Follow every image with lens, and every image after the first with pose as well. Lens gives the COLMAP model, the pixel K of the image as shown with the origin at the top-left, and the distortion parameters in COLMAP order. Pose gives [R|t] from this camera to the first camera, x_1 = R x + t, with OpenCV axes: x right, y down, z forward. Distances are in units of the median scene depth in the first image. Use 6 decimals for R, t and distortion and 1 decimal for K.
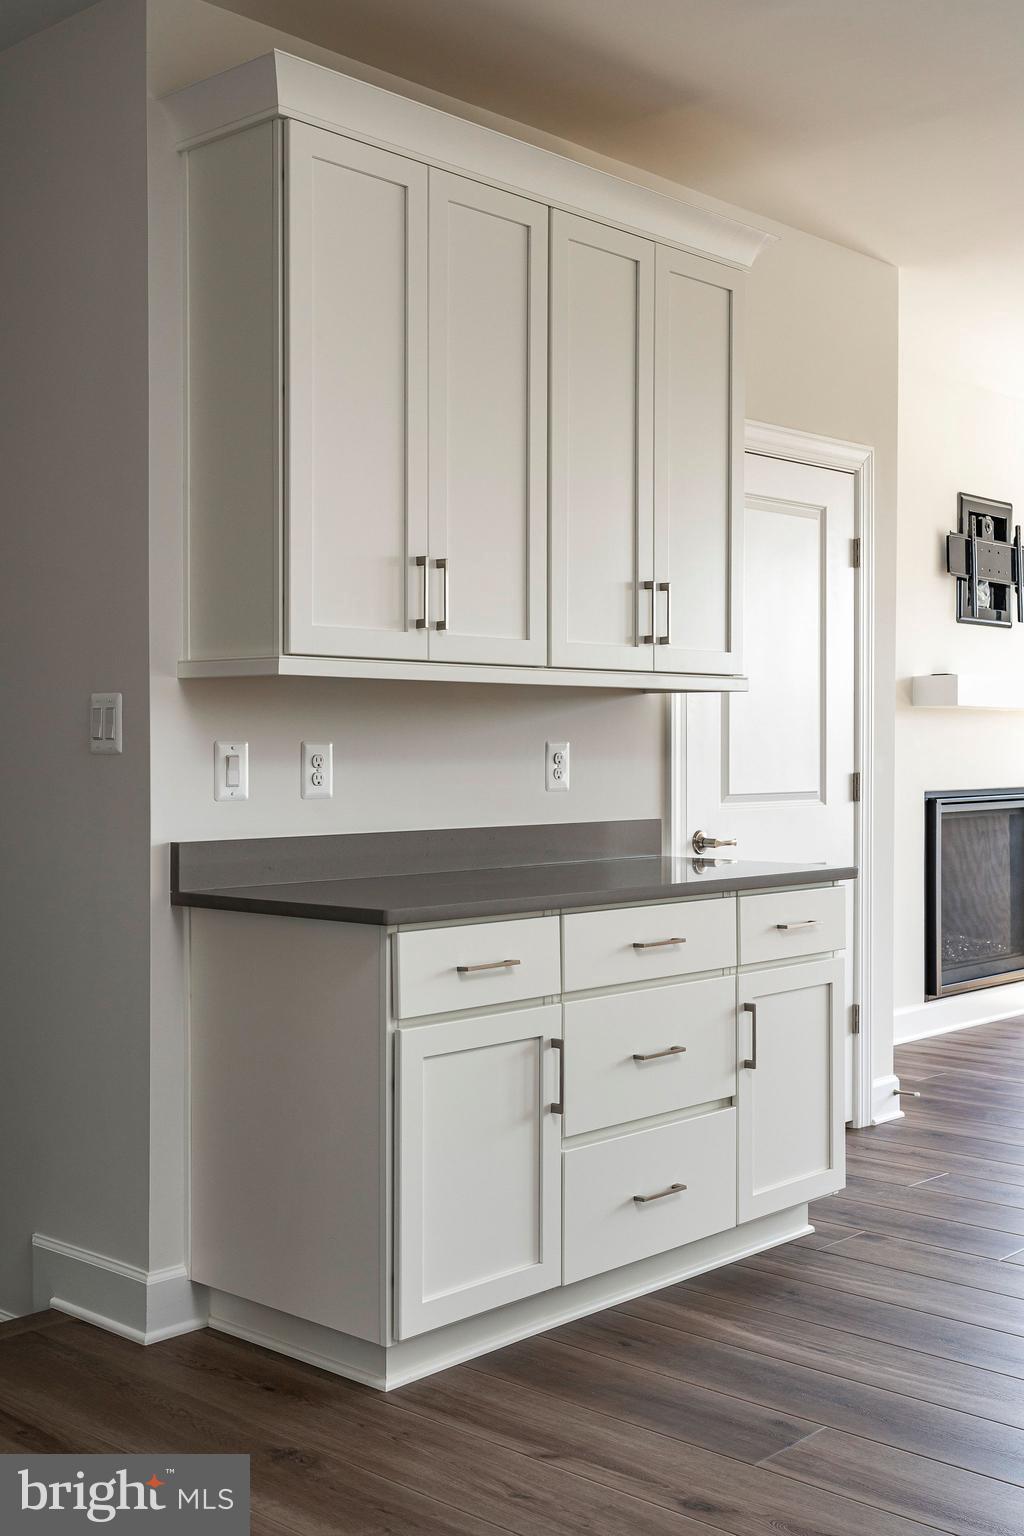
lens RADIAL K [[1752.6, 0, 511.3], [0, 1752.6, 762.2], [0, 0, 1]] dist [0.024475, 0.000000]
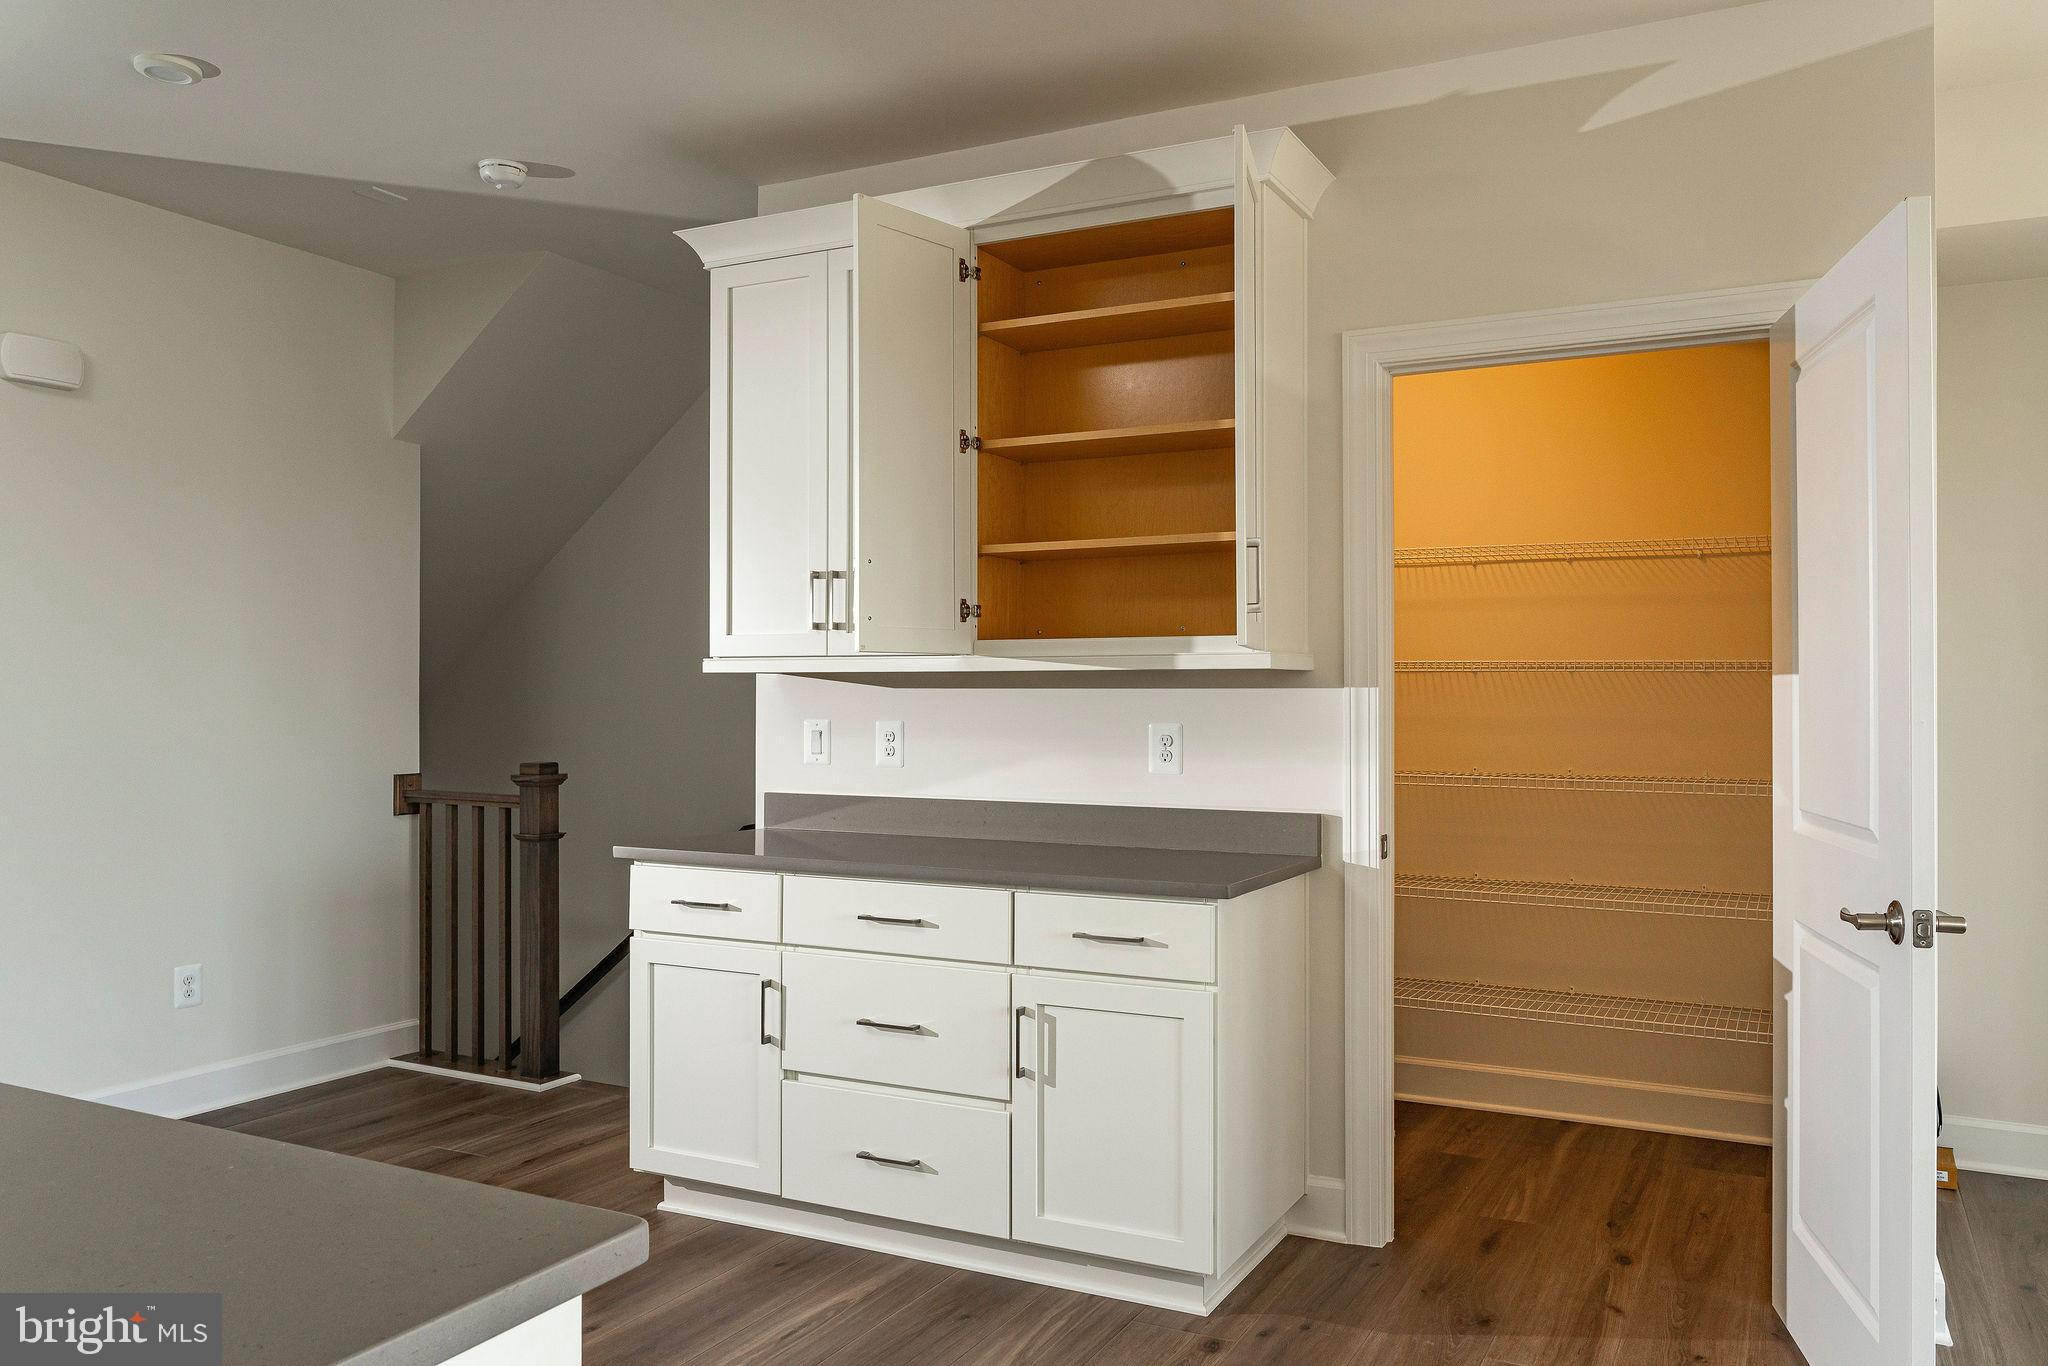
lens RADIAL K [[1527.0, 0, 1024.0], [0, 1527.0, 684.8], [0, 0, 1]] dist [-0.036484, -0.001888]
pose [[0.255178, -0.015111, -0.966776, 0.984423], [-0.005226, 0.999842, -0.017007, -0.019986], [0.966880, 0.009392, 0.255059, 0.852721]]
